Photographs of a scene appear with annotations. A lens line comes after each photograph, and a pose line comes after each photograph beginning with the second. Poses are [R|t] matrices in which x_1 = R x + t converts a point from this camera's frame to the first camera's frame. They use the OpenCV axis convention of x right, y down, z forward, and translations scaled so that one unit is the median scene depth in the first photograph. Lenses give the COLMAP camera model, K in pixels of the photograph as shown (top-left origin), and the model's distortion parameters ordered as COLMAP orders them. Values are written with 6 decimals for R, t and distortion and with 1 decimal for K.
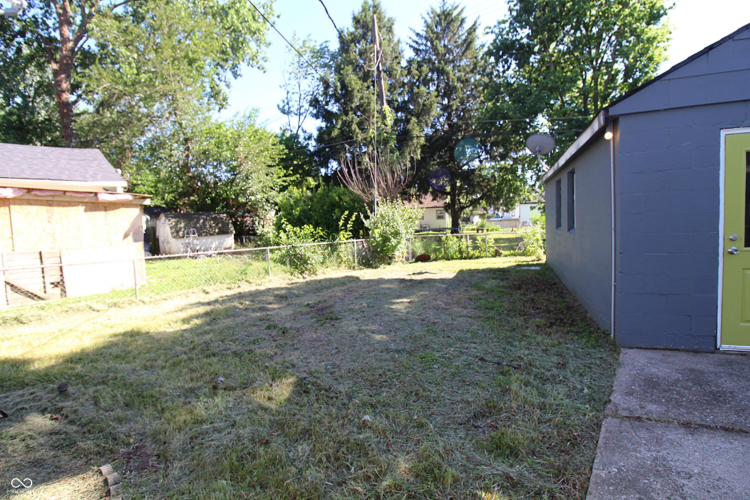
lens RADIAL K [[358.4, 0, 375.7], [0, 358.4, 249.9], [0, 0, 1]] dist [-0.006642, -0.000187]
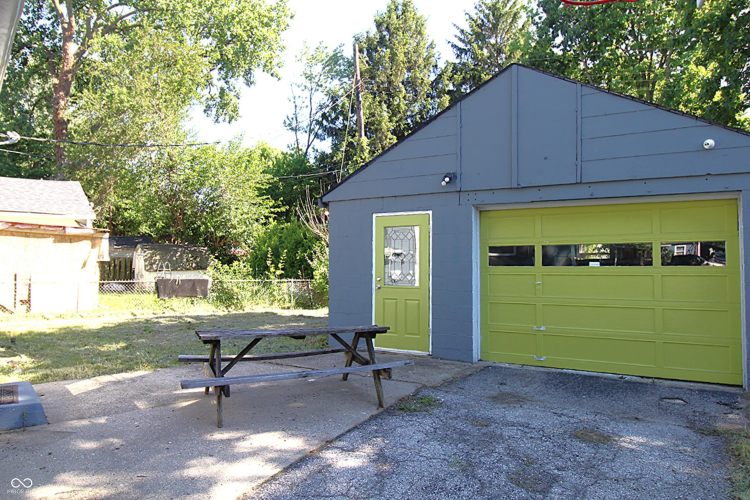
lens RADIAL K [[541.1, 0, 375.4], [0, 541.1, 250.9], [0, 0, 1]] dist [0.006853, 0.005922]
pose [[0.982682, 0.038120, -0.181338, 0.236237], [-0.056068, 0.993907, -0.094900, 0.012522], [0.176616, 0.103423, 0.978831, -0.239432]]
